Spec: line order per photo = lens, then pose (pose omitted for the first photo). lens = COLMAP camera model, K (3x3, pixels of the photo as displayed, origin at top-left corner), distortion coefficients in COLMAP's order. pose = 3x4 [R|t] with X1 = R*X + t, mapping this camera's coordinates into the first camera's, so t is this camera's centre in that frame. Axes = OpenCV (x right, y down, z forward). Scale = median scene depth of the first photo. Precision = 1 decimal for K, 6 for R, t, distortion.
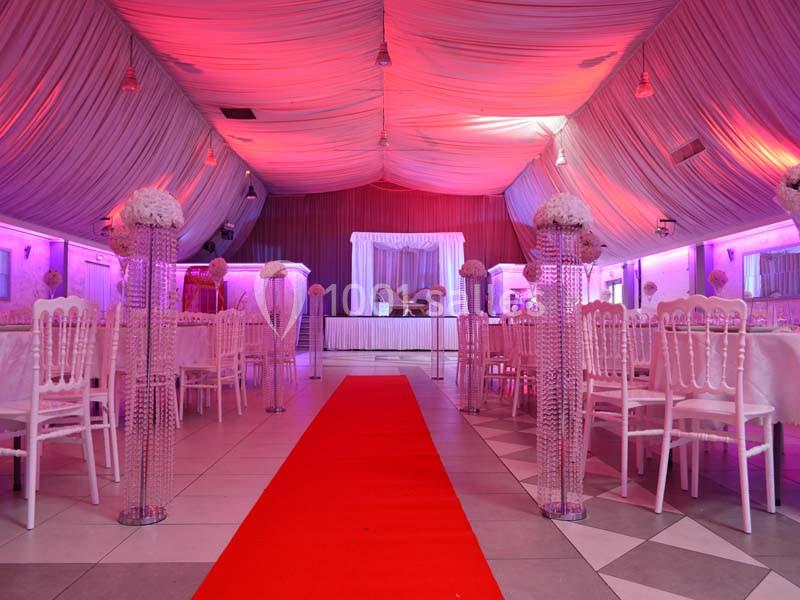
lens RADIAL K [[632.8, 0, 400.0], [0, 632.8, 300.0], [0, 0, 1]] dist [-0.008242, -0.001922]
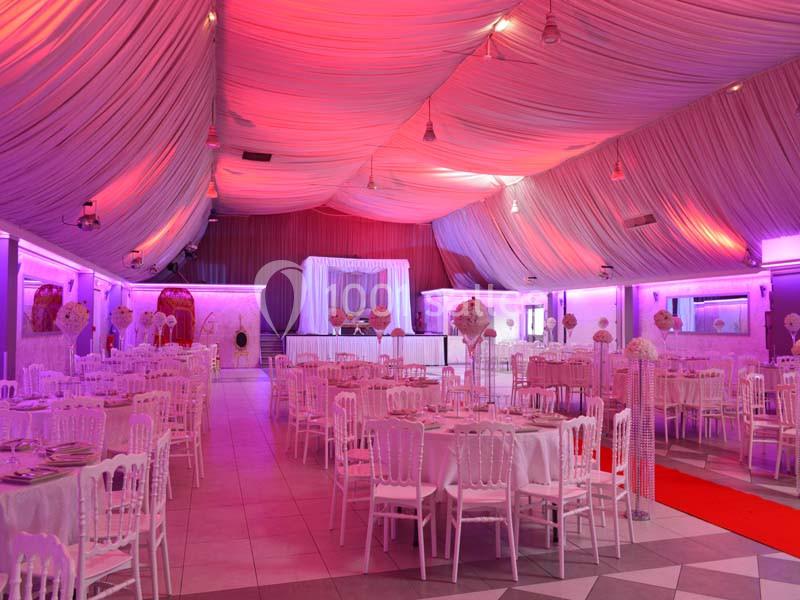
lens RADIAL K [[632.8, 0, 400.0], [0, 632.8, 300.0], [0, 0, 1]] dist [-0.008242, -0.001922]
pose [[0.966600, 0.014153, 0.255899, -0.270245], [-0.014498, 0.999895, -0.000538, -0.046685], [-0.255879, -0.003190, 0.966703, -0.109489]]
